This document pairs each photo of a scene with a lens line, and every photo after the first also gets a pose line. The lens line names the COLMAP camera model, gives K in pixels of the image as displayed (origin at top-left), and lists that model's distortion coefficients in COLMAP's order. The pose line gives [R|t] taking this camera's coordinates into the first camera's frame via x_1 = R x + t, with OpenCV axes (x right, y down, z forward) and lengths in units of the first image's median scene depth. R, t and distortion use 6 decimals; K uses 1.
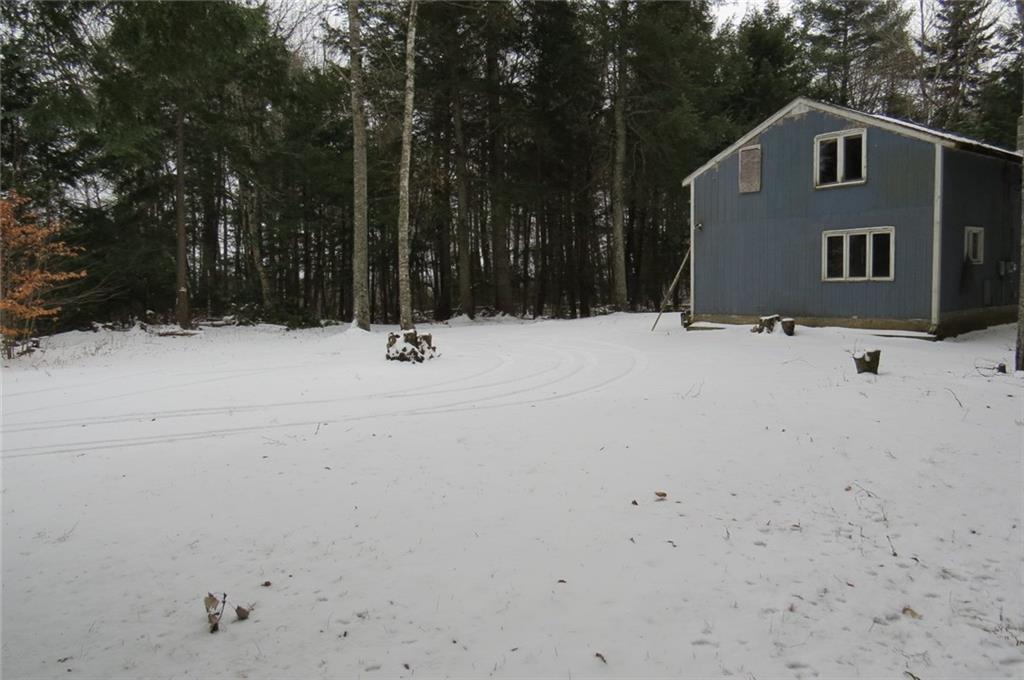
lens RADIAL K [[729.6, 0, 517.5], [0, 729.6, 337.0], [0, 0, 1]] dist [-0.012215, -0.003198]
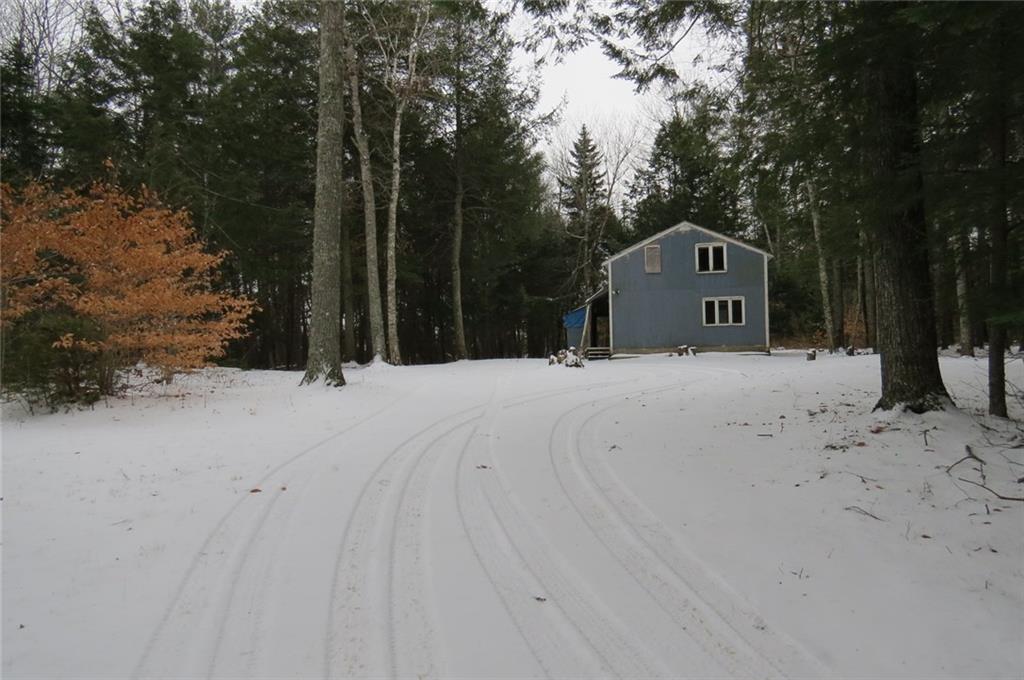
lens RADIAL K [[729.6, 0, 511.8], [0, 729.6, 339.5], [0, 0, 1]] dist [-0.012215, -0.003198]
pose [[0.780810, 0.017107, 0.624535, -1.036643], [0.052662, 0.994265, -0.093075, 0.094135], [-0.622546, 0.105563, 0.775431, -0.065673]]
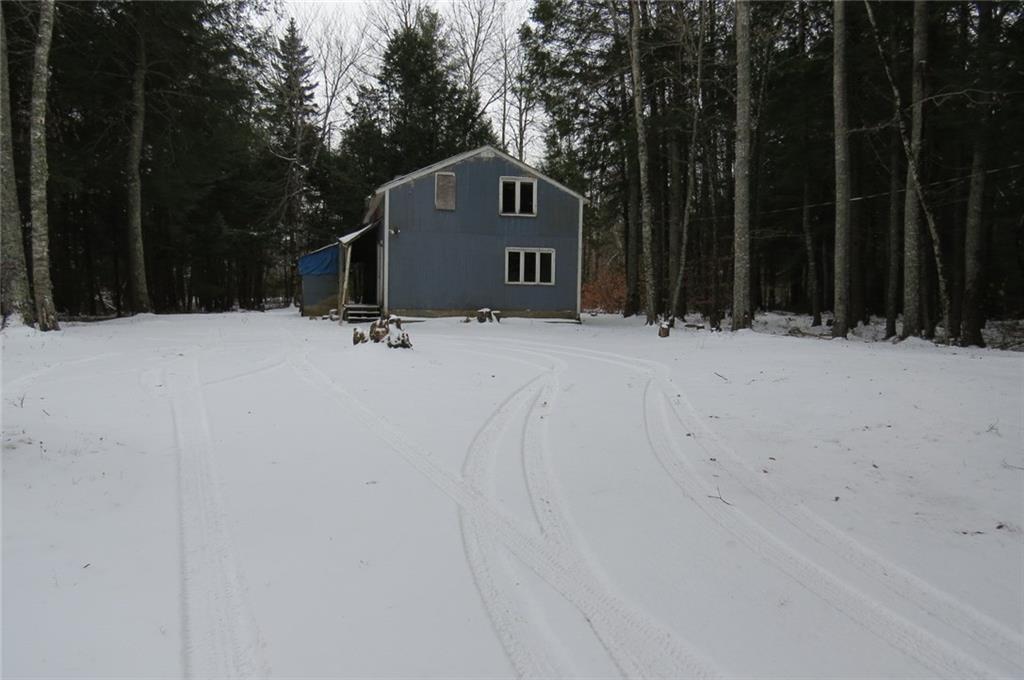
lens RADIAL K [[729.6, 0, 508.7], [0, 729.6, 342.5], [0, 0, 1]] dist [-0.012215, -0.003198]
pose [[0.423443, -0.027984, 0.905491, -0.822616], [0.044102, 0.998974, 0.010250, 0.019124], [-0.904849, 0.035593, 0.424242, 0.421958]]
